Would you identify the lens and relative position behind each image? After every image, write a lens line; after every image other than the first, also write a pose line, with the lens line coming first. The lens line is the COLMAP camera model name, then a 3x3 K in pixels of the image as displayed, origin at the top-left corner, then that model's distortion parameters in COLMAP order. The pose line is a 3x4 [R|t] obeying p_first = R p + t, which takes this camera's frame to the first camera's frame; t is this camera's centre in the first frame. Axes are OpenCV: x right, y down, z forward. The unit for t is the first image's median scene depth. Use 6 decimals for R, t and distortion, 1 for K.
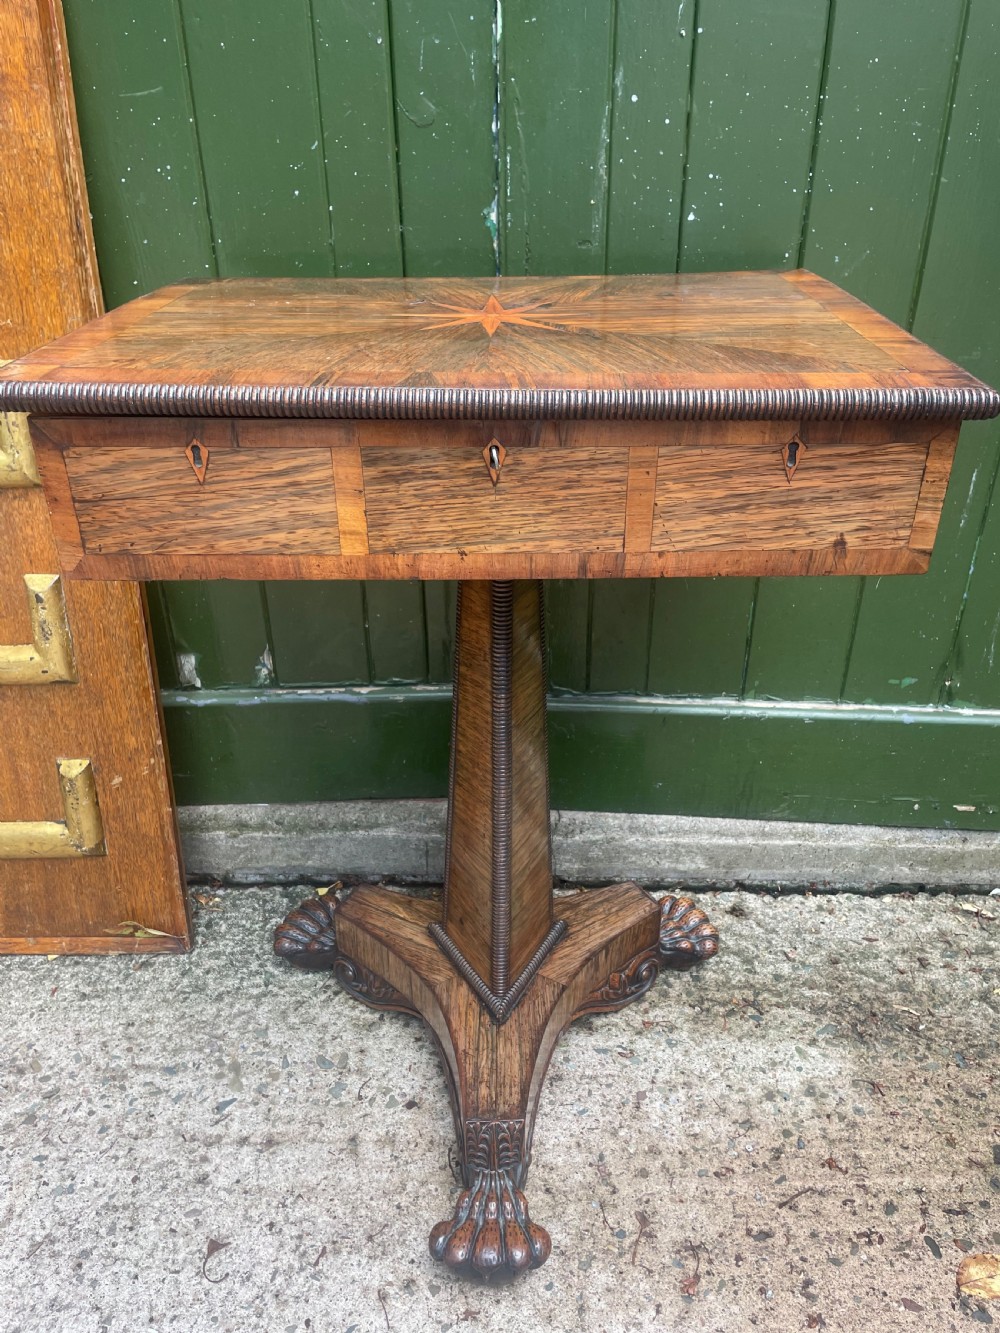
lens RADIAL K [[1022.8, 0, 514.4], [0, 1022.8, 679.6], [0, 0, 1]] dist [0.082902, -0.121403]
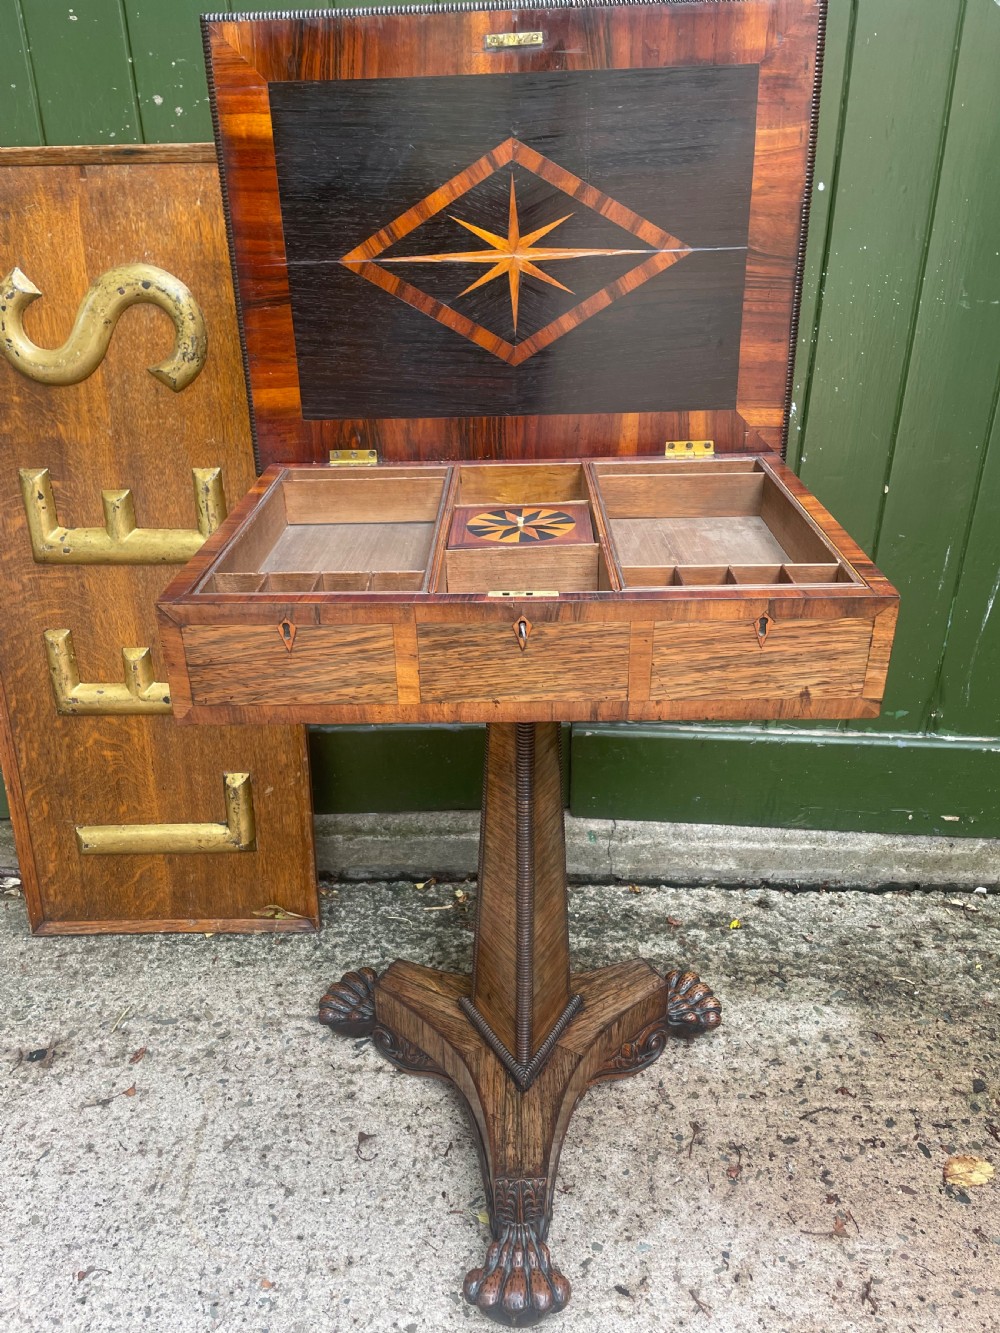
lens RADIAL K [[1022.8, 0, 499.1], [0, 1022.8, 676.2], [0, 0, 1]] dist [0.082902, -0.121403]
pose [[0.999732, 0.000690, -0.023130, -0.083402], [-0.001889, 0.998652, -0.051879, 0.026191], [0.023063, 0.051909, 0.998385, -0.291215]]
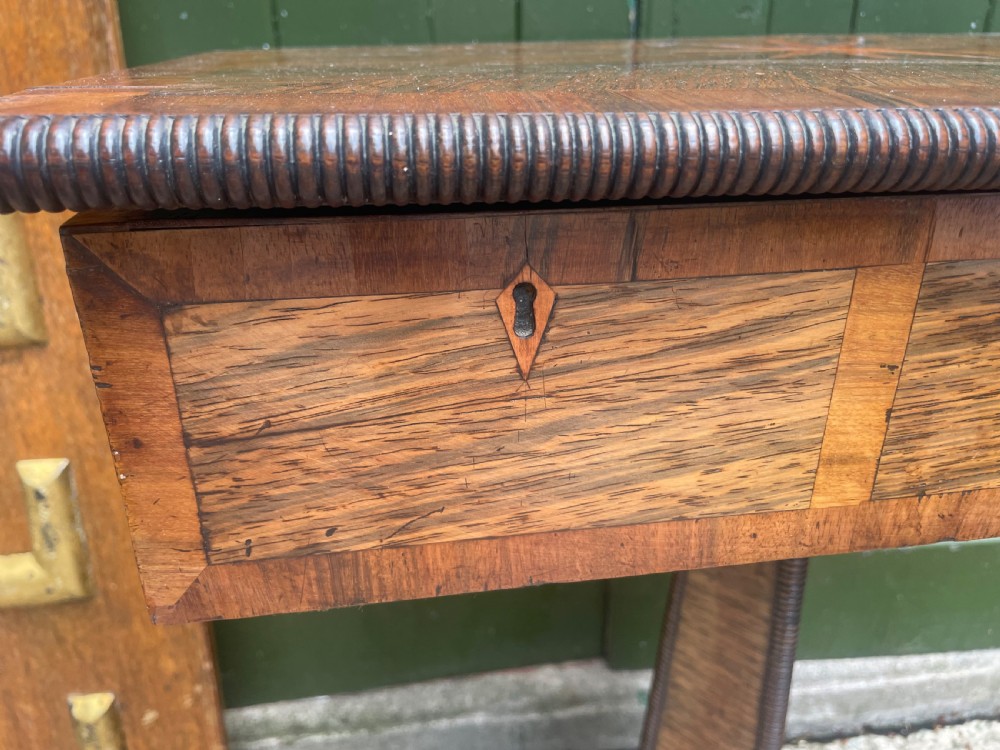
lens RADIAL K [[784.7, 0, 500.2], [0, 784.7, 364.8], [0, 0, 1]] dist [0.041561, -0.086888]
pose [[0.990518, -0.062087, 0.122553, -0.208579], [0.073197, 0.993398, -0.088336, -0.100690], [-0.116259, 0.096469, 0.988523, 0.421615]]
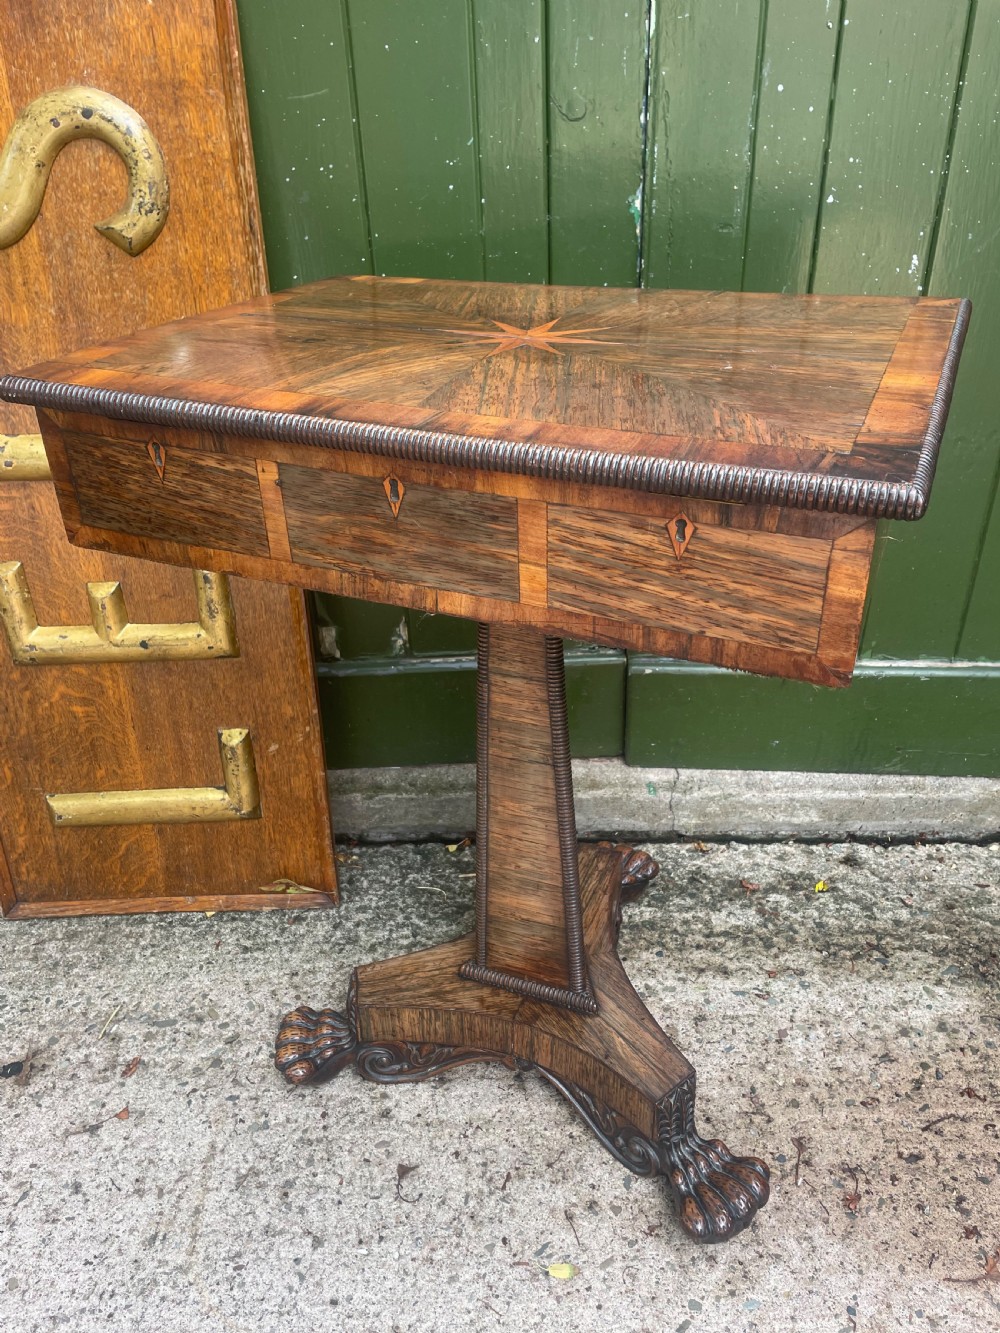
lens RADIAL K [[1022.8, 0, 510.5], [0, 1022.8, 670.6], [0, 0, 1]] dist [0.082902, -0.121403]
pose [[0.999677, -0.020475, -0.015055, -0.138165], [0.020951, 0.999262, 0.032195, -0.012380], [0.014385, -0.032500, 0.999368, -0.060326]]
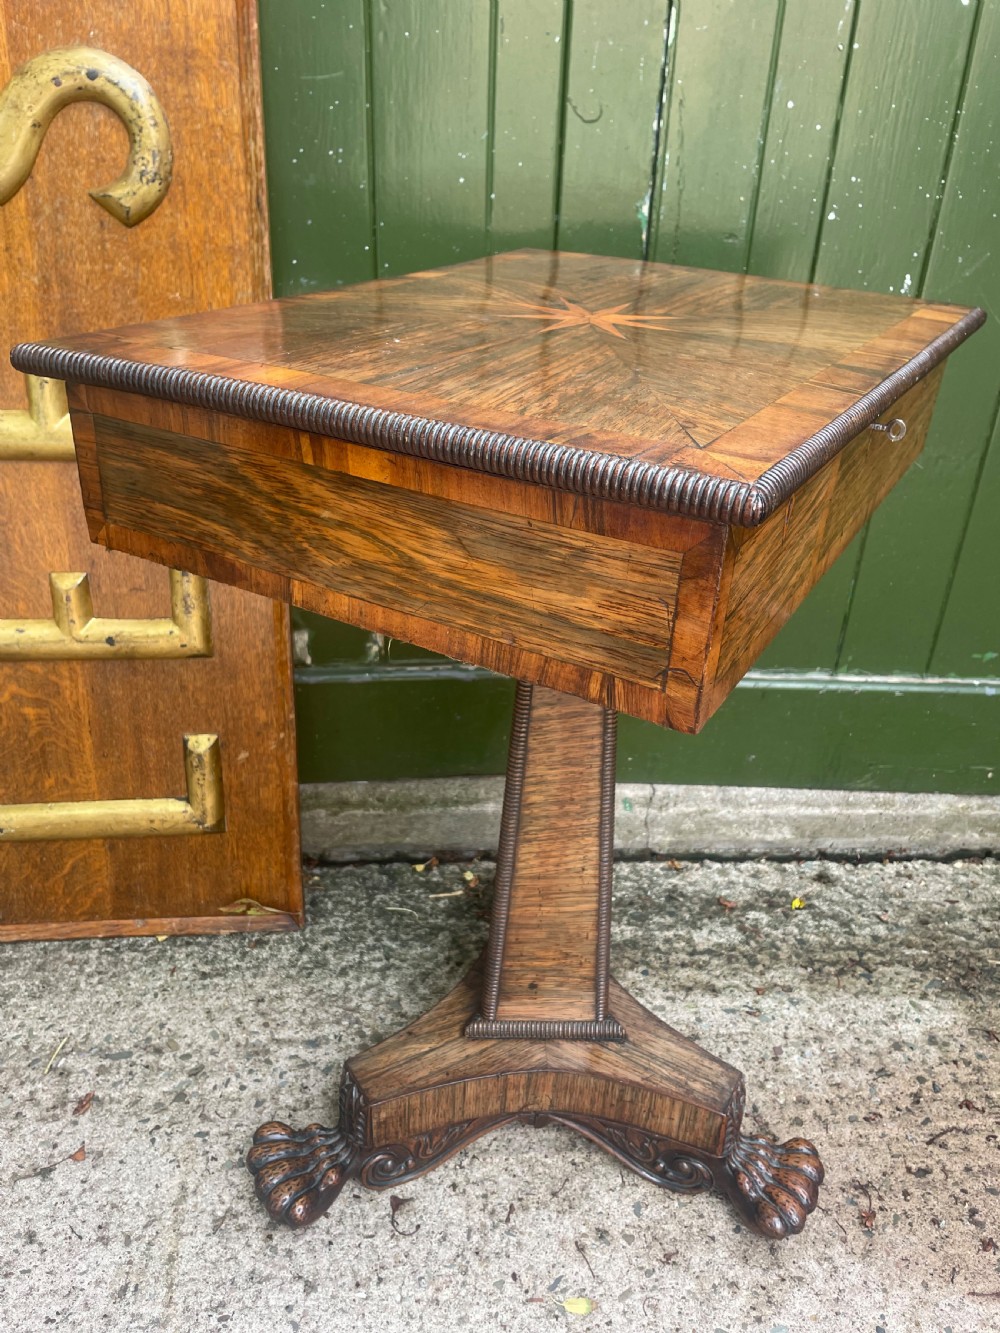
lens RADIAL K [[1022.8, 0, 505.4], [0, 1022.8, 659.0], [0, 0, 1]] dist [0.082902, -0.121403]
pose [[0.995678, -0.002804, 0.092833, -0.252616], [0.005358, 0.999614, -0.027267, 0.036604], [-0.092720, 0.027647, 0.995308, -0.022324]]
